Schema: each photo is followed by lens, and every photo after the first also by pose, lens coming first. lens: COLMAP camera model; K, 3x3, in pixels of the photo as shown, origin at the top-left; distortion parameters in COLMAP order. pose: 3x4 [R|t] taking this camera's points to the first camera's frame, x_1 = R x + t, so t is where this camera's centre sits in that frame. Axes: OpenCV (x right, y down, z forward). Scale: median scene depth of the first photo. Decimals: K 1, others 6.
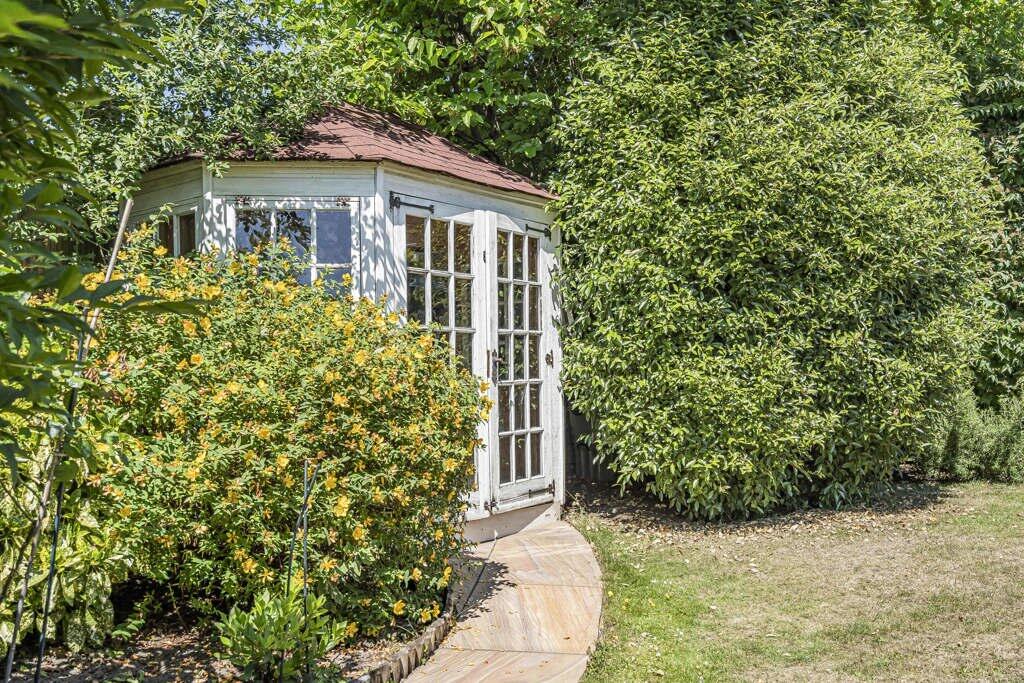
lens RADIAL K [[913.1, 0, 512.2], [0, 913.1, 343.5], [0, 0, 1]] dist [-0.004045, -0.000687]
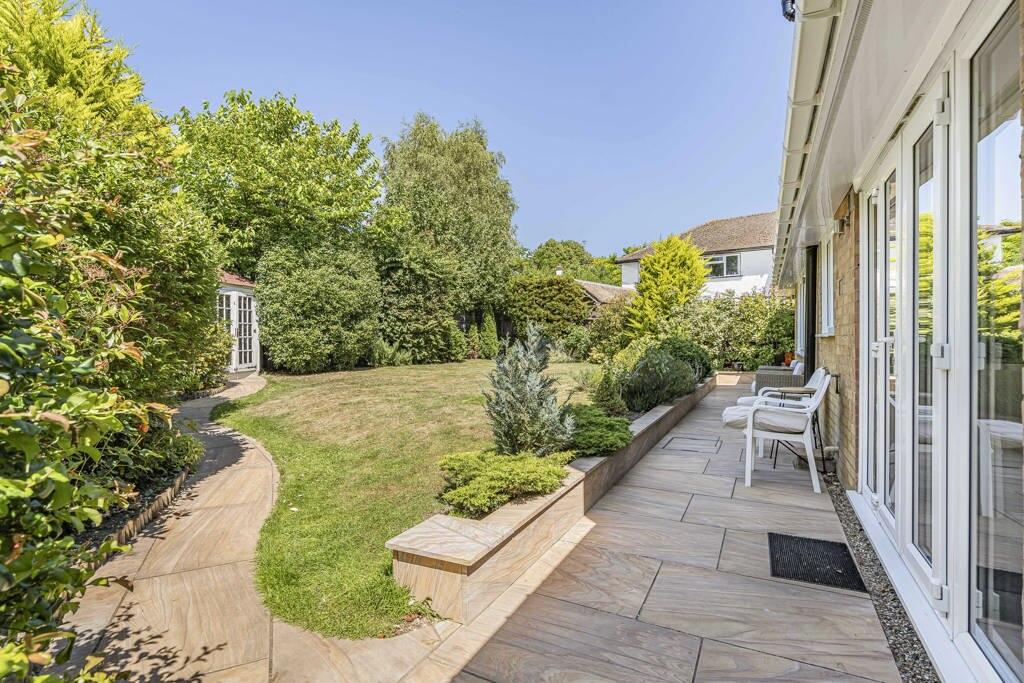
lens RADIAL K [[470.2, 0, 504.3], [0, 470.2, 343.3], [0, 0, 1]] dist [-0.006115, 0.000426]
pose [[0.878536, 0.002359, 0.477669, 0.022879], [-0.018580, 0.999400, 0.029237, -0.007625], [-0.477314, -0.034561, 0.878053, -1.196455]]
